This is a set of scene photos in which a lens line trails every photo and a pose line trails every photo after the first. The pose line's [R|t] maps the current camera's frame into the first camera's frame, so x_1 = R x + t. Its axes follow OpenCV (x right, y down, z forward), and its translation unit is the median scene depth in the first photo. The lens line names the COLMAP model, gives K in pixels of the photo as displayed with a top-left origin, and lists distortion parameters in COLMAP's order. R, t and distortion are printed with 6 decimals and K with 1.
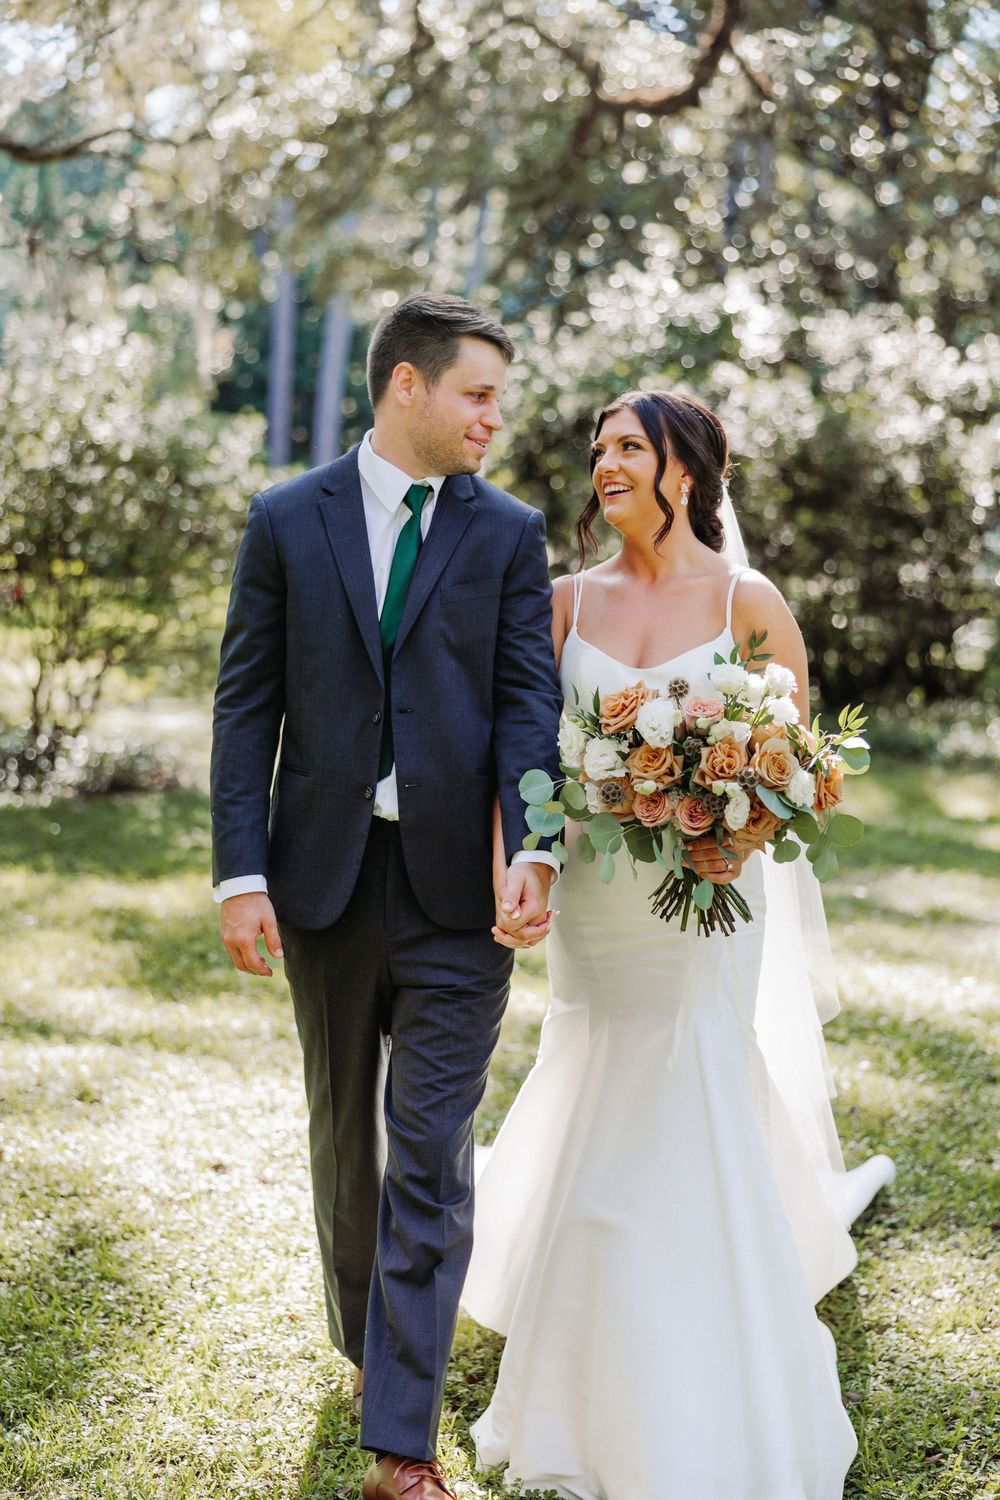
lens RADIAL K [[2480.8, 0, 500.0], [0, 2480.8, 750.0], [0, 0, 1]] dist [-0.010572, -0.027782]
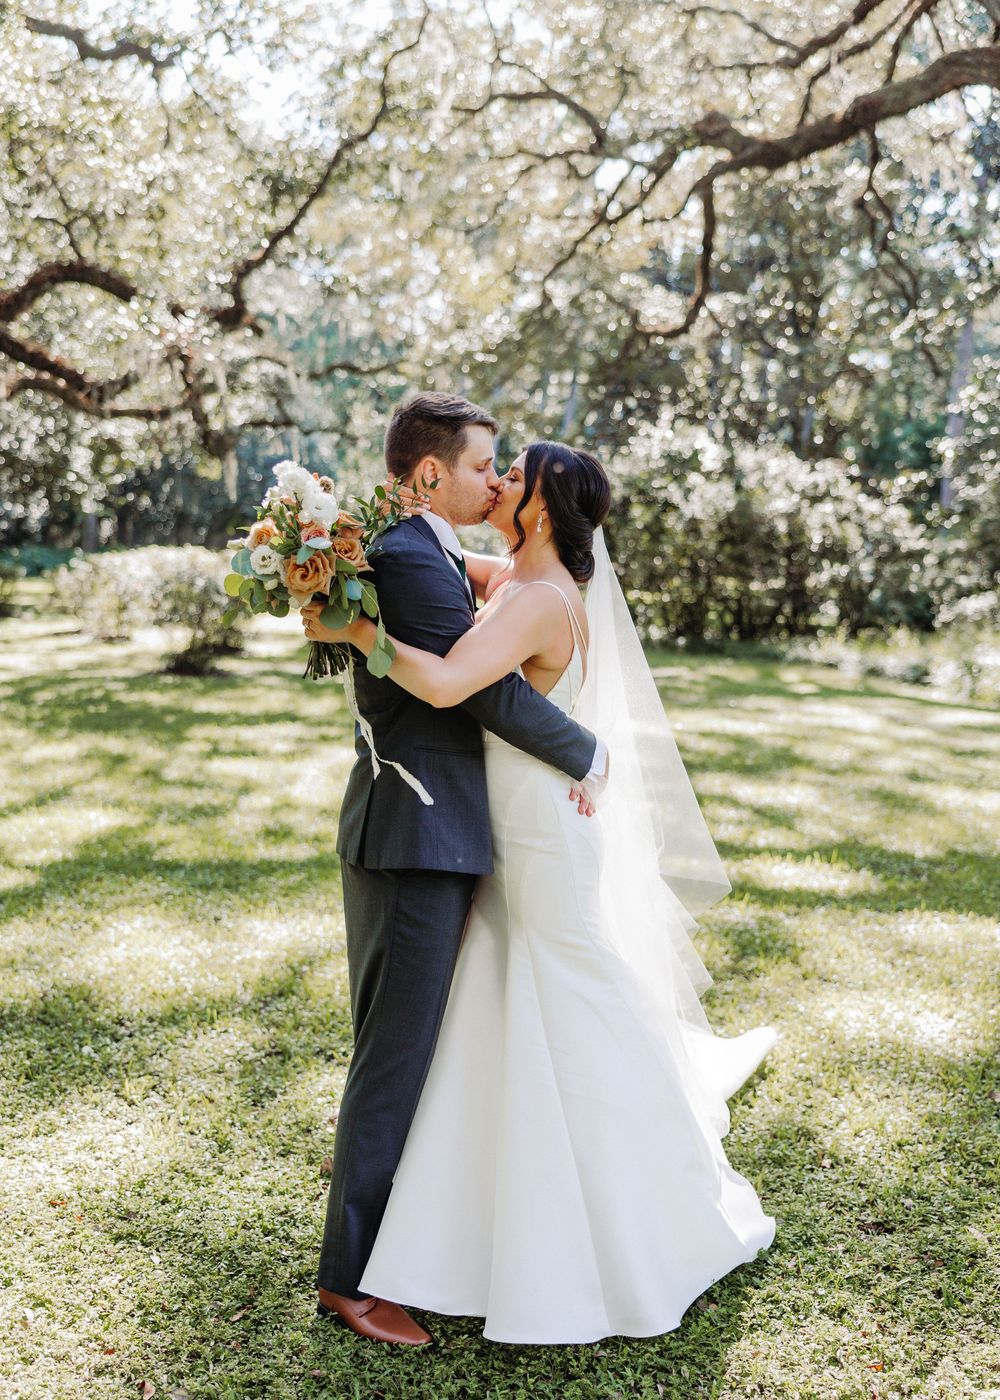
lens RADIAL K [[1555.4, 0, 500.0], [0, 1555.4, 700.0], [0, 0, 1]] dist [-0.018399, 0.029359]
pose [[0.998646, 0.007591, -0.051472, -0.002822], [-0.007188, 0.999942, 0.008000, 0.022490], [0.051530, -0.007619, 0.998642, -0.284776]]
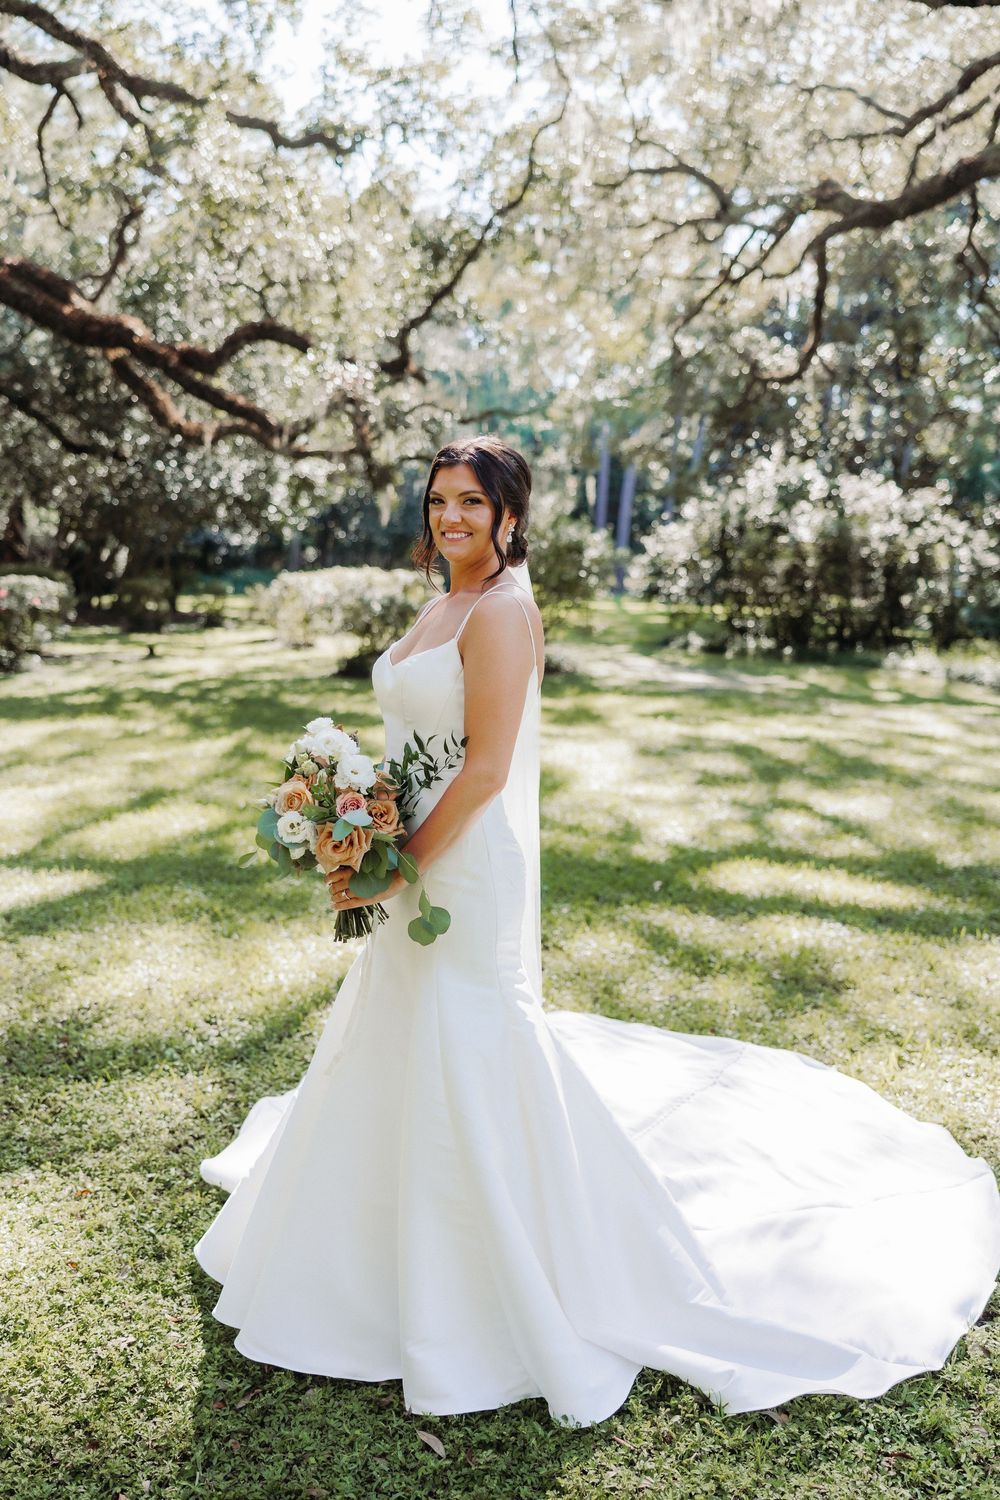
lens RADIAL K [[1276.5, 0, 500.0], [0, 1276.5, 750.0], [0, 0, 1]] dist [0.003608, -0.015432]
pose [[0.987072, 0.023106, -0.158604, 0.004524], [-0.015250, 0.998604, 0.050574, 0.020244], [0.159551, -0.047502, 0.986046, -0.227386]]
